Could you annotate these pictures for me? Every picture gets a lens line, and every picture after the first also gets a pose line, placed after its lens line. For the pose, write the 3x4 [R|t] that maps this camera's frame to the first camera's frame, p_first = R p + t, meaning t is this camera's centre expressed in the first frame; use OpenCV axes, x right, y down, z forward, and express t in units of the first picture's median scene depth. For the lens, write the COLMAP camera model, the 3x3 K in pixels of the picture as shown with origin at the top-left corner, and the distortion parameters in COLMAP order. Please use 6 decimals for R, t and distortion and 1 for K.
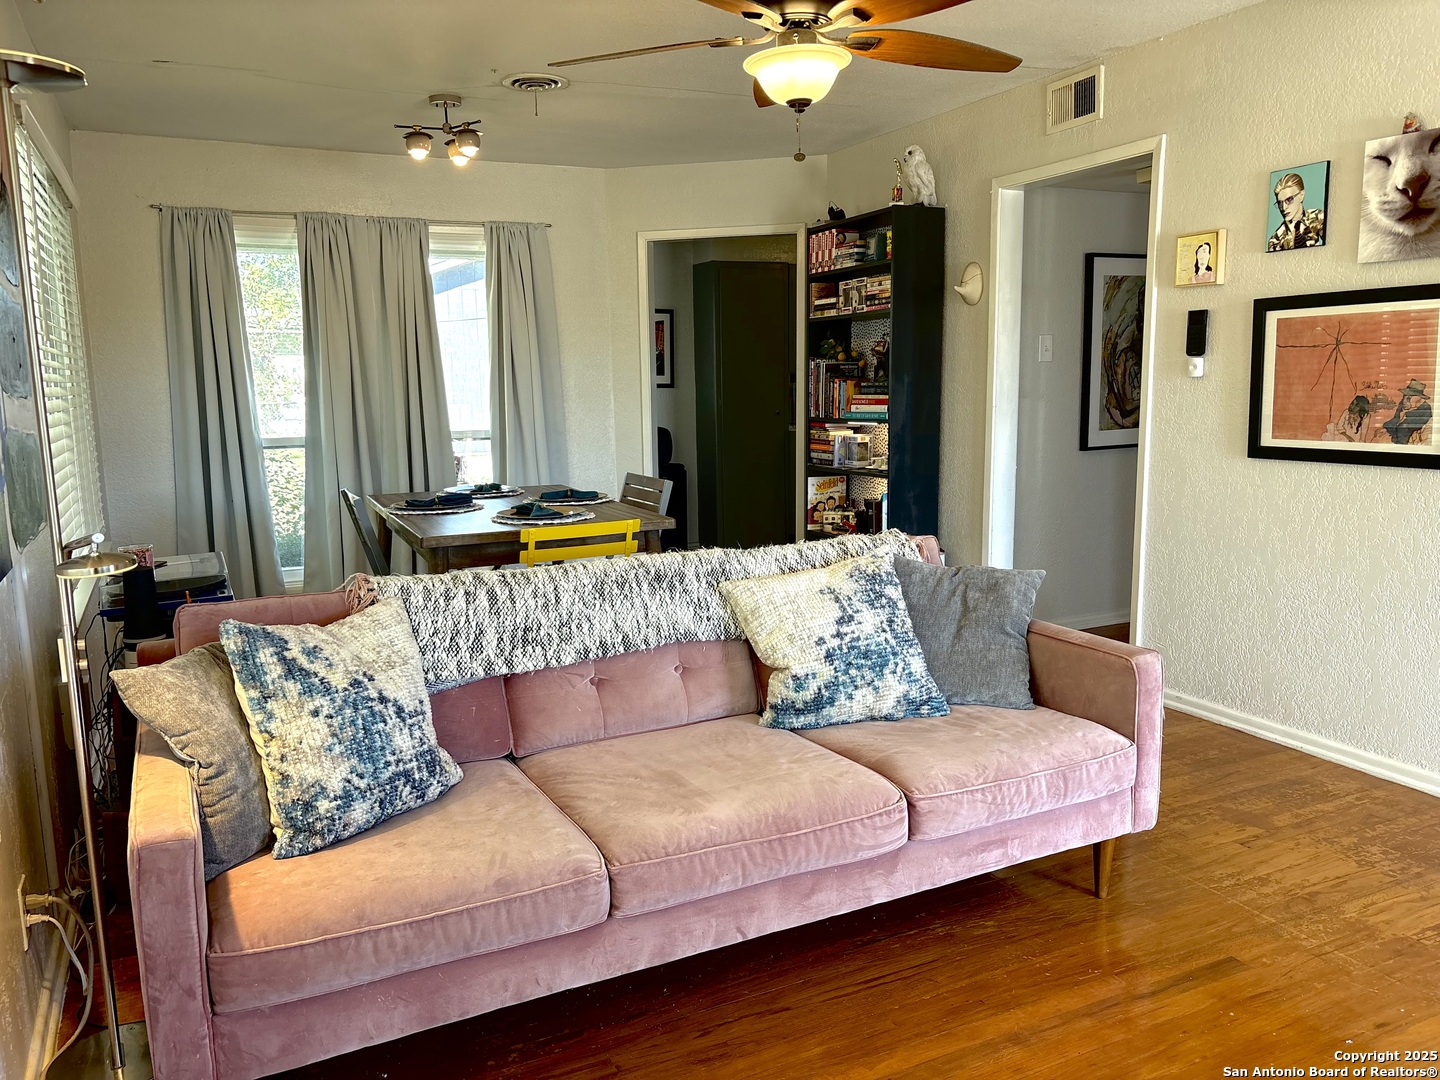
lens RADIAL K [[1107.3, 0, 713.8], [0, 1107.3, 547.6], [0, 0, 1]] dist [0.038042, -0.078047]
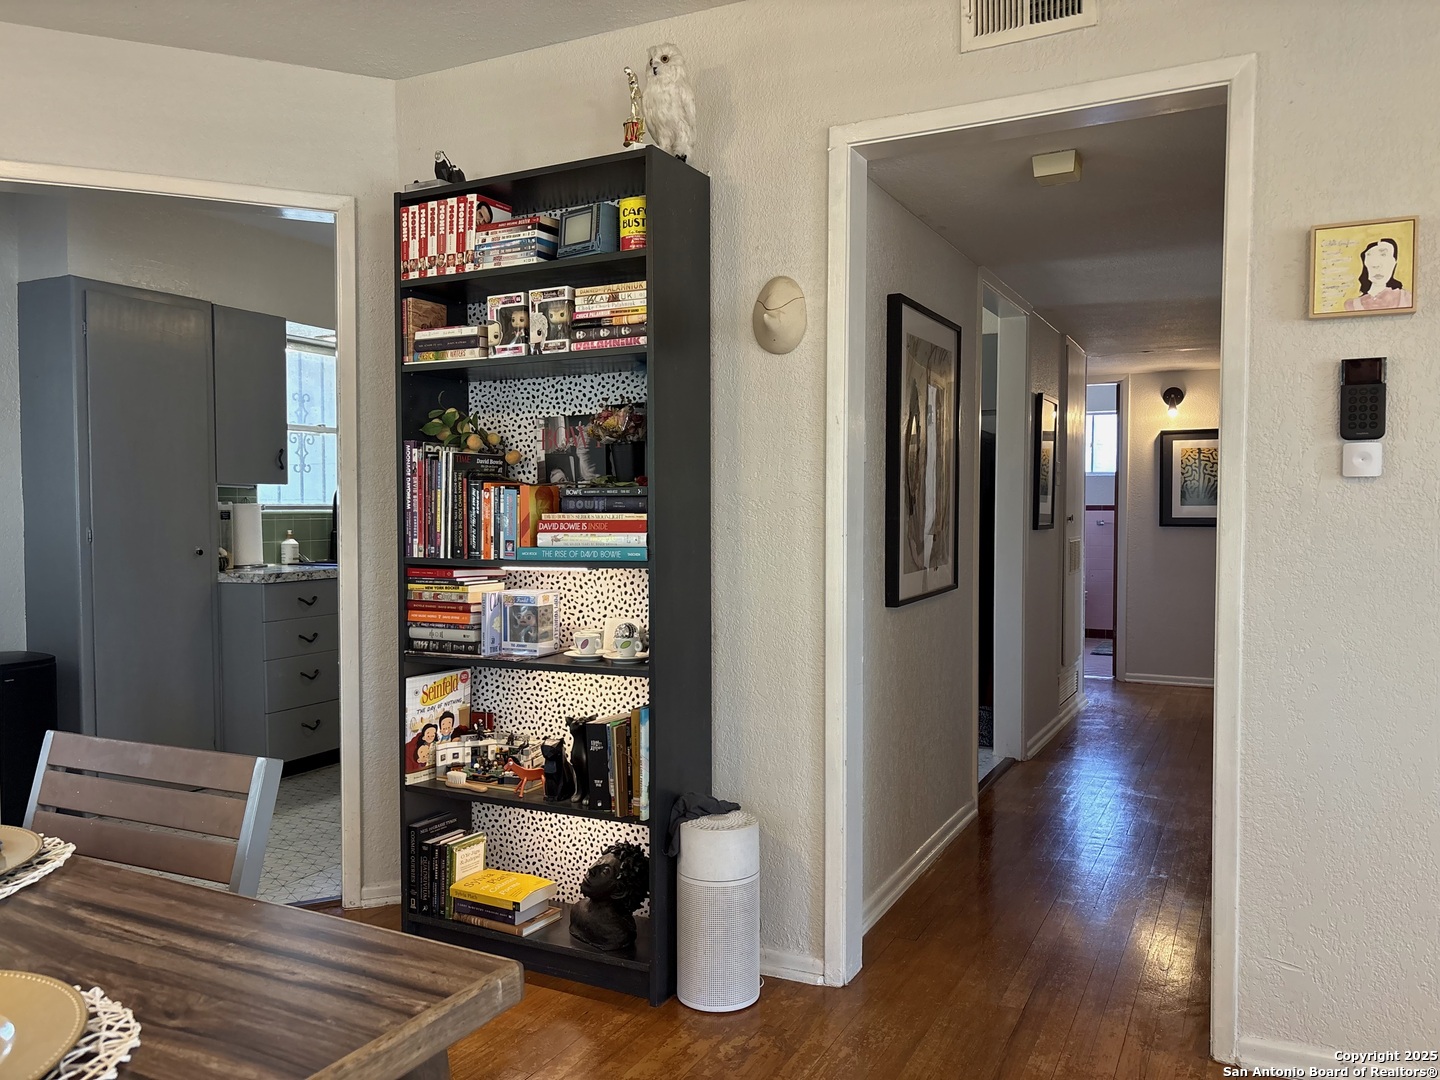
lens RADIAL K [[1144.3, 0, 724.6], [0, 1144.3, 532.9], [0, 0, 1]] dist [0.092251, -0.115553]
pose [[0.794571, -0.002227, 0.607167, -0.122515], [0.083753, 0.990836, -0.105969, -0.065021], [-0.601367, 0.135052, 0.787476, 0.527043]]
